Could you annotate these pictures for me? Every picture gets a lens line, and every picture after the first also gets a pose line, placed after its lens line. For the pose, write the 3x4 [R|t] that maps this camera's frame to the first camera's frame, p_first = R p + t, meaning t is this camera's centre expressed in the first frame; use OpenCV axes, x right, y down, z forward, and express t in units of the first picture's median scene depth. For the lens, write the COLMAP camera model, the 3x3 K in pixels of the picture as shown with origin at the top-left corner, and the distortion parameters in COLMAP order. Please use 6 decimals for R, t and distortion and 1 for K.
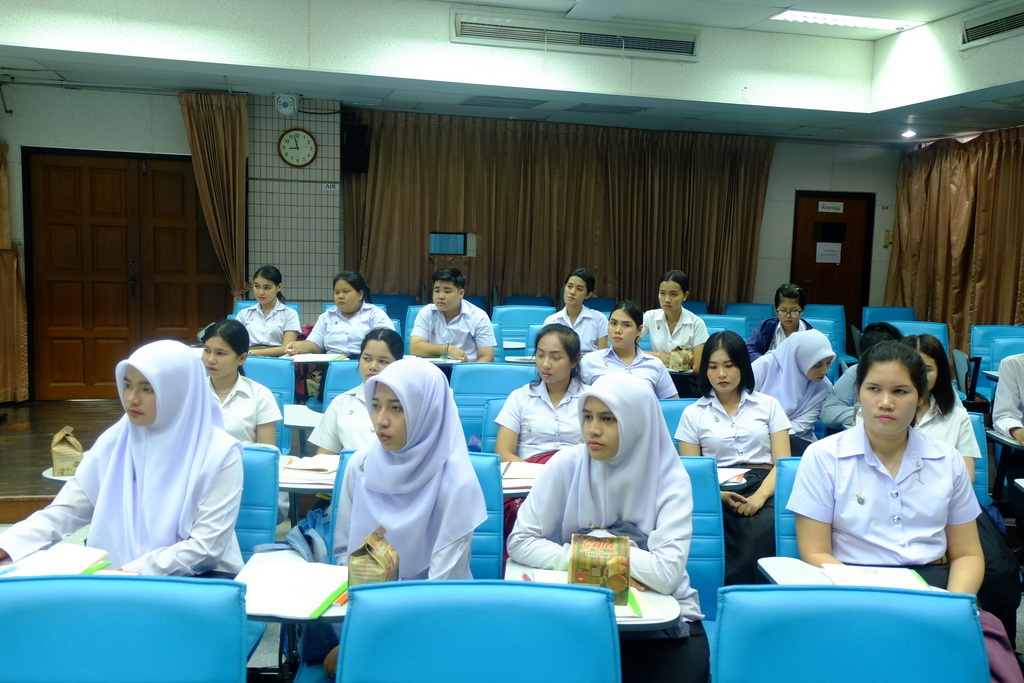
lens RADIAL K [[884.1, 0, 512.0], [0, 884.1, 341.5], [0, 0, 1]] dist [0.007893, 0.010283]
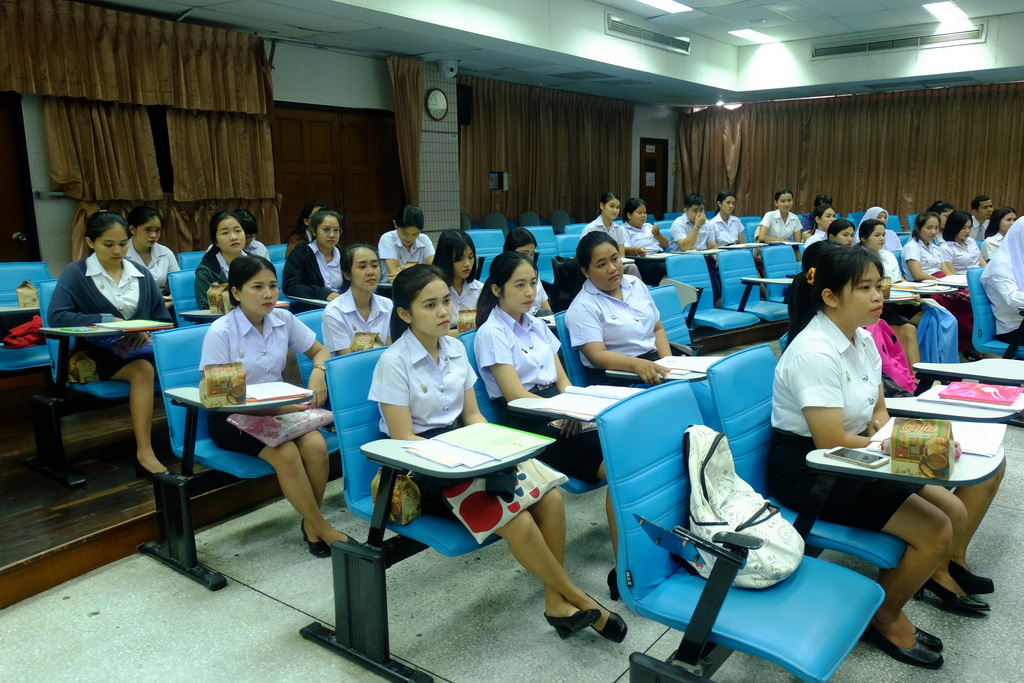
lens RADIAL K [[810.5, 0, 512.0], [0, 810.5, 341.5], [0, 0, 1]] dist [0.001443, 0.000622]
pose [[0.788373, -0.151049, 0.596366, -0.874531], [0.098770, 0.987892, 0.119644, -0.018689], [-0.607217, -0.035421, 0.793746, 0.035367]]
